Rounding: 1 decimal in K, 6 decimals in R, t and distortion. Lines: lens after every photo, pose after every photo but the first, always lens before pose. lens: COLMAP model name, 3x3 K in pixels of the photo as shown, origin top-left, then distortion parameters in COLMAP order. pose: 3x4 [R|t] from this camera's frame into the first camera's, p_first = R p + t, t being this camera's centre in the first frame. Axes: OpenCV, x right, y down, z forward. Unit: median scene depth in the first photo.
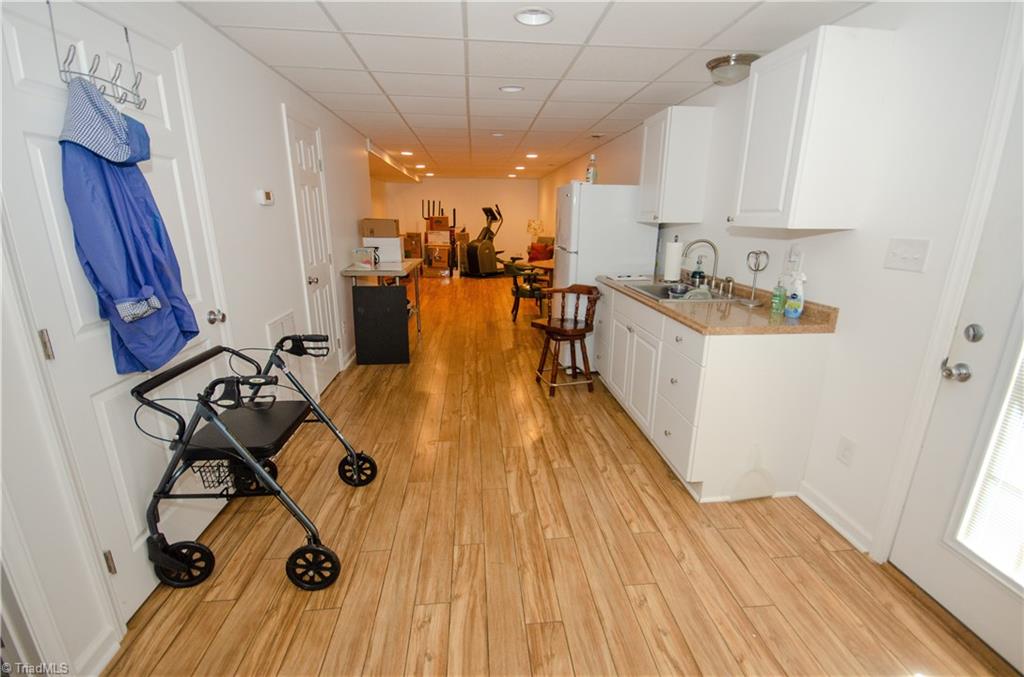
lens RADIAL K [[449.4, 0, 510.4], [0, 449.4, 341.6], [0, 0, 1]] dist [0.001200, -0.008149]
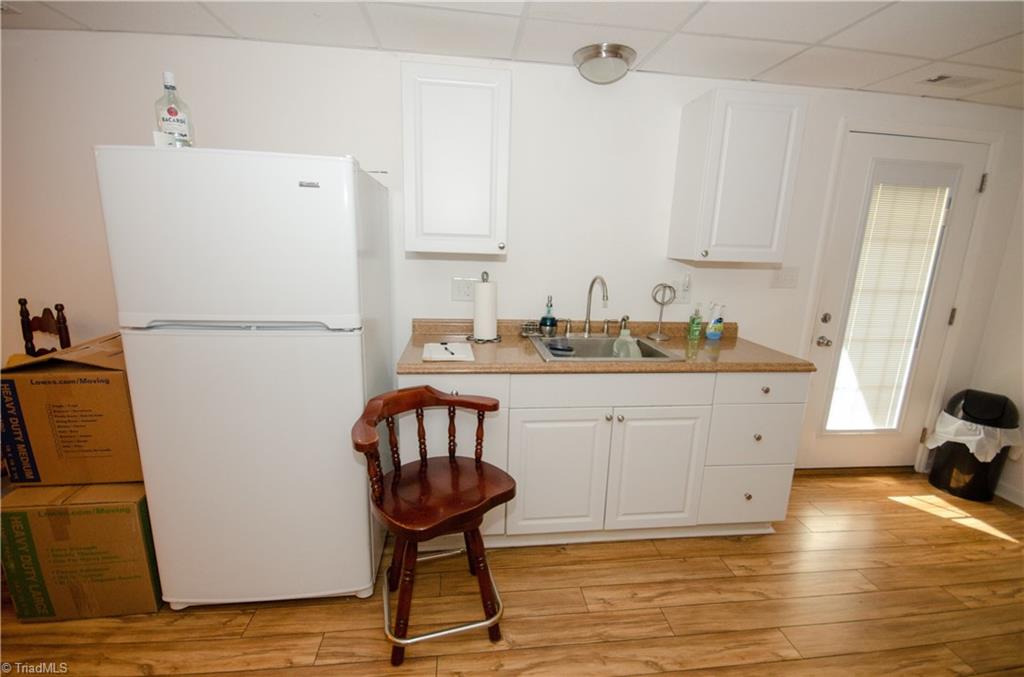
lens RADIAL K [[449.4, 0, 511.5], [0, 449.4, 344.4], [0, 0, 1]] dist [0.001200, -0.008149]
pose [[-0.024210, -0.226520, 0.973706, -0.395169], [0.242182, 0.943650, 0.225549, -0.358993], [-0.969929, 0.241275, 0.032013, 1.254190]]
